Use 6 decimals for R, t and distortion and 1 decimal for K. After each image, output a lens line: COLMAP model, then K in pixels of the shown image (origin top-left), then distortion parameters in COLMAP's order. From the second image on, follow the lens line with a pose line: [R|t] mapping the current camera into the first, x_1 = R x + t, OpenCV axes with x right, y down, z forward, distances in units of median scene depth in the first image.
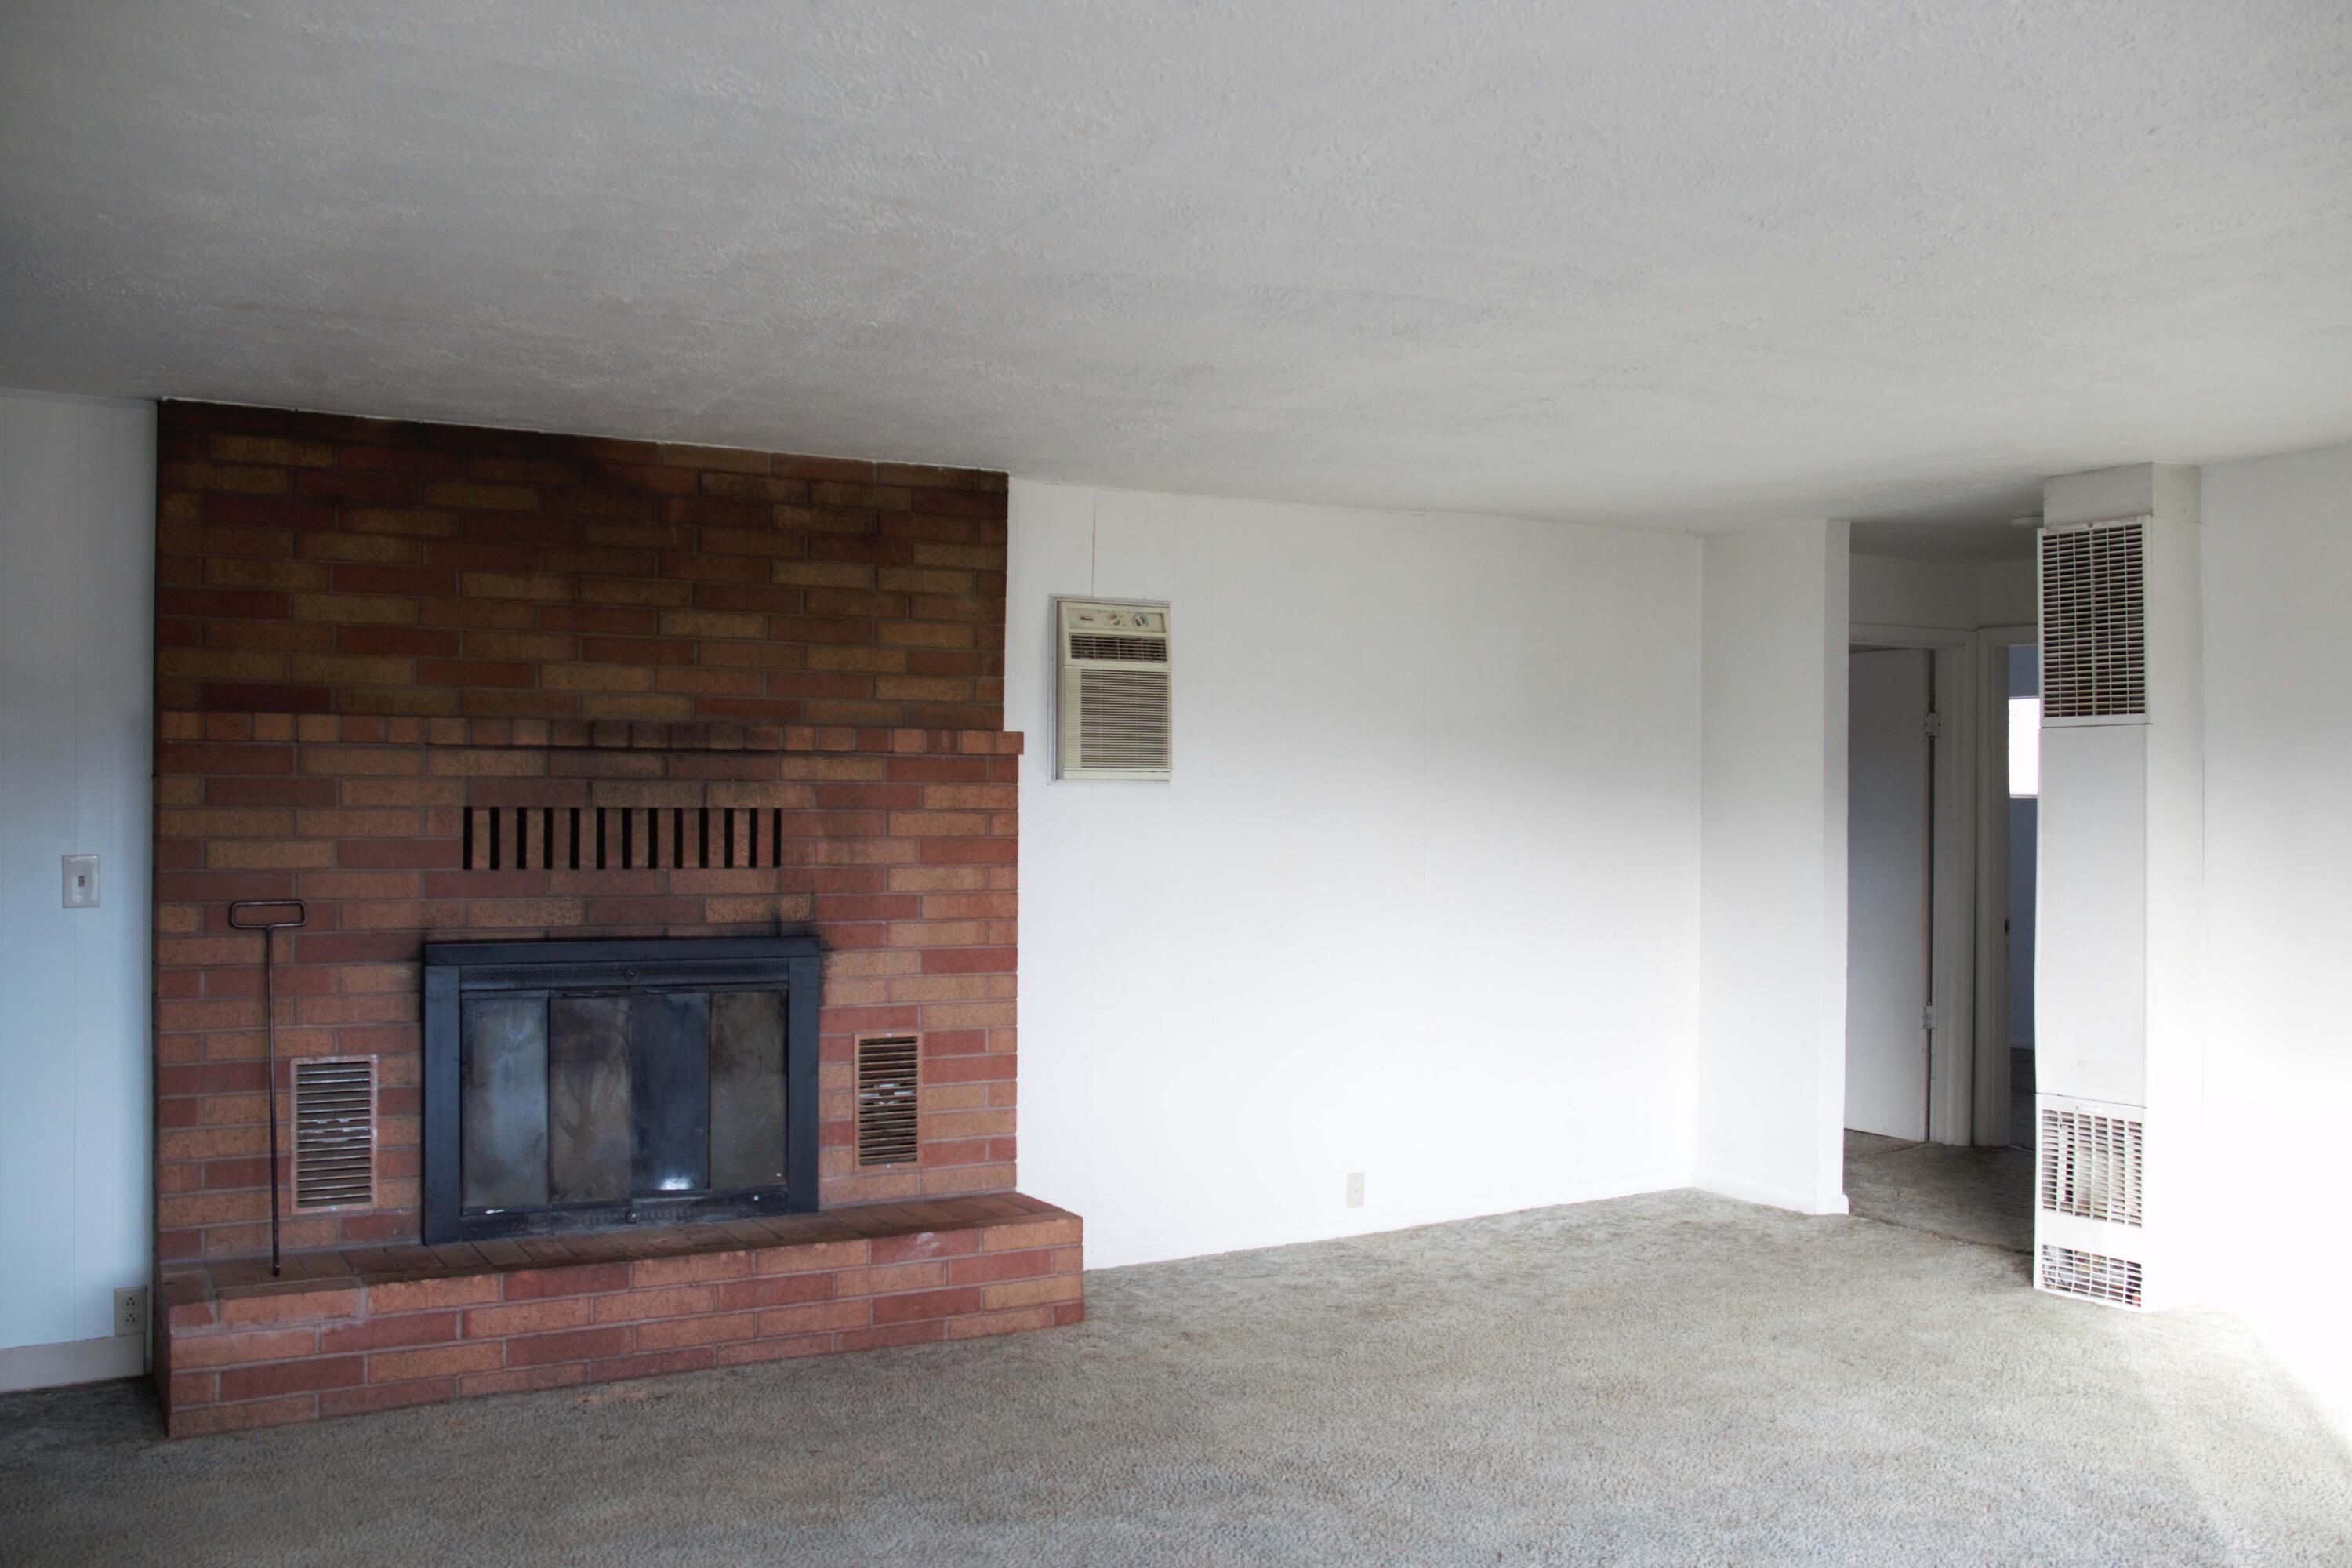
lens RADIAL K [[2120.7, 0, 1176.0], [0, 2120.7, 784.0], [0, 0, 1]] dist [-0.157800, 0.164824]
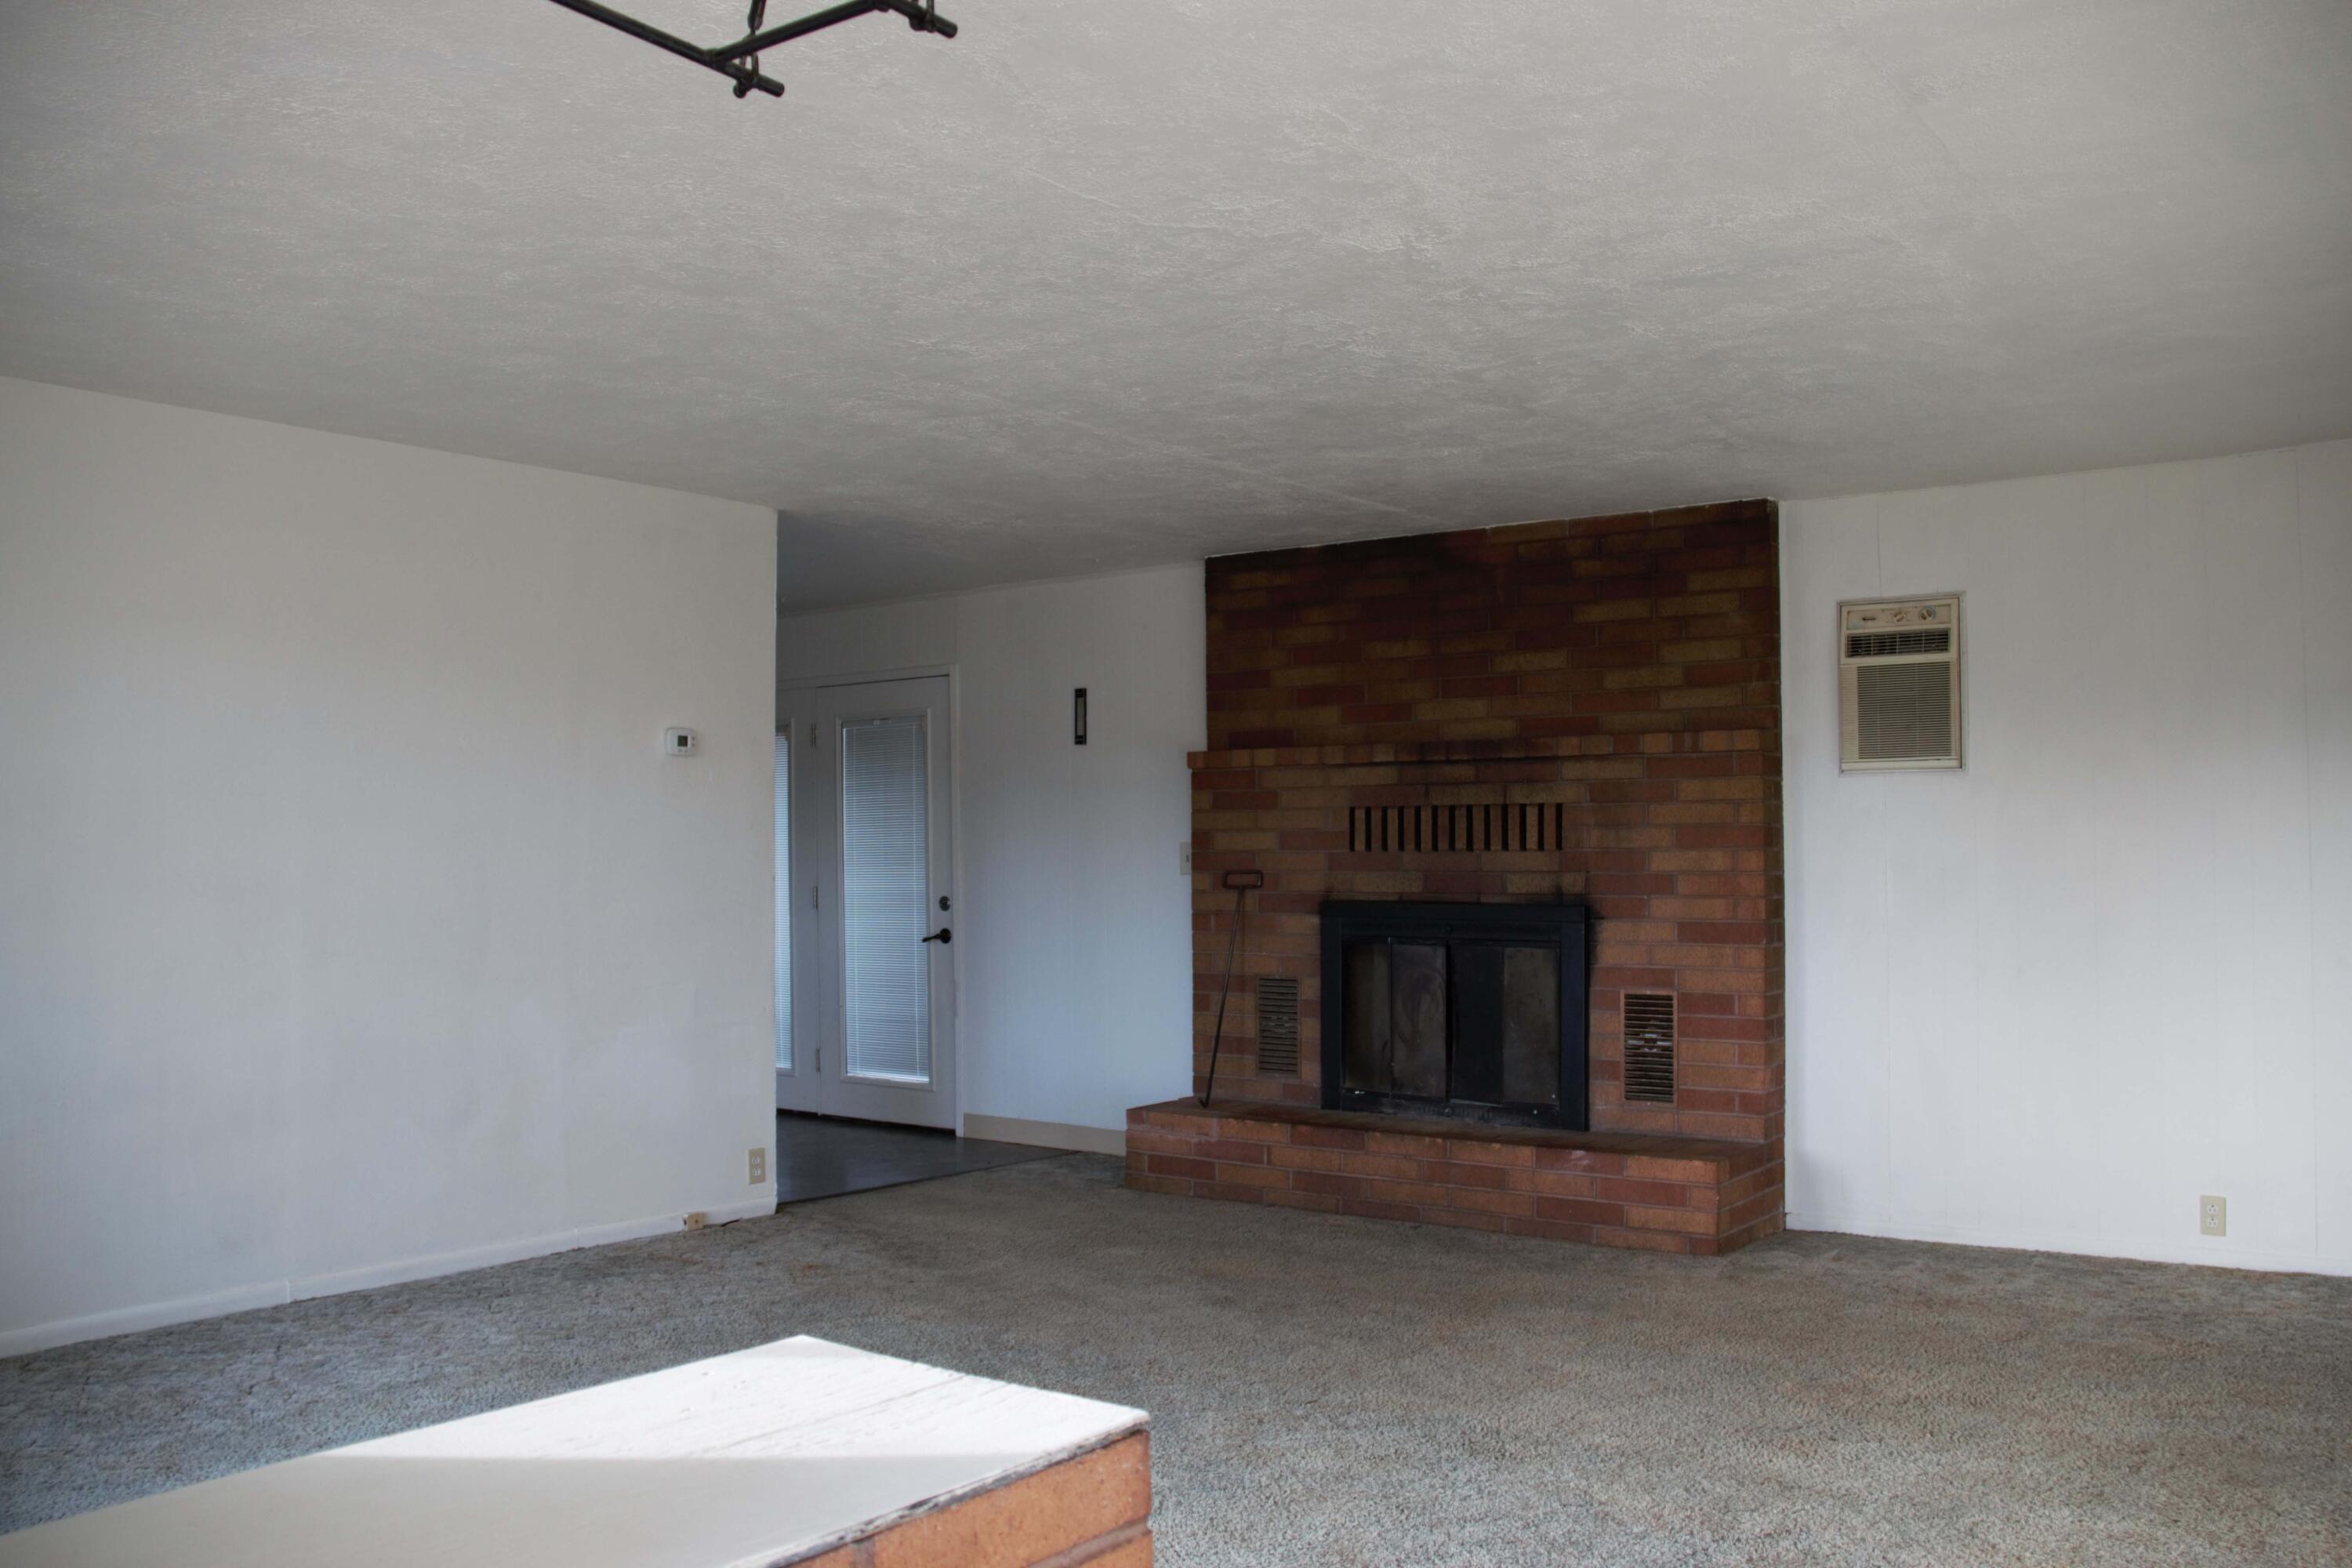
lens RADIAL K [[1957.5, 0, 1176.0], [0, 1957.5, 784.0], [0, 0, 1]] dist [-0.201955, 0.161587]
pose [[0.375839, -0.039911, -0.925825, 0.804720], [0.011395, 0.999196, -0.038448, 0.042624], [0.926615, 0.003901, 0.375991, 0.361229]]
